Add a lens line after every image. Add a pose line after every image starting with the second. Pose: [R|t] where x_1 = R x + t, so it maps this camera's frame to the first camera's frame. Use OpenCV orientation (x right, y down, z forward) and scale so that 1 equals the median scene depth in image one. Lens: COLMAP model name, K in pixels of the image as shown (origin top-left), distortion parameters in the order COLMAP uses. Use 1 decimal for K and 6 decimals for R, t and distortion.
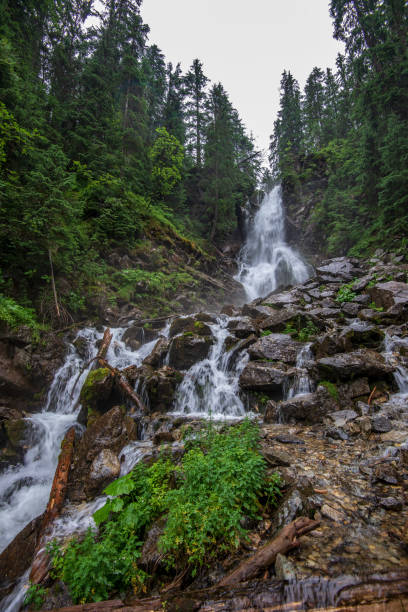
lens RADIAL K [[382.0, 0, 204.0], [0, 382.0, 306.0], [0, 0, 1]] dist [-0.106278, 0.003919]
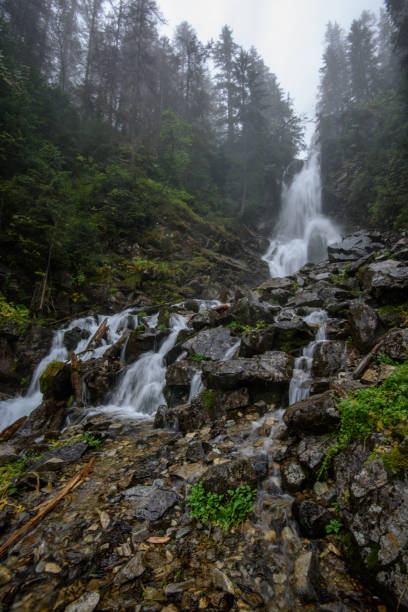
lens RADIAL K [[382.0, 0, 204.0], [0, 382.0, 306.0], [0, 0, 1]] dist [-0.106278, 0.003919]
pose [[0.961617, -0.019439, -0.273707, 0.208093], [0.038867, 0.997080, 0.065740, -0.022096], [0.271630, -0.073855, 0.959564, 0.046447]]
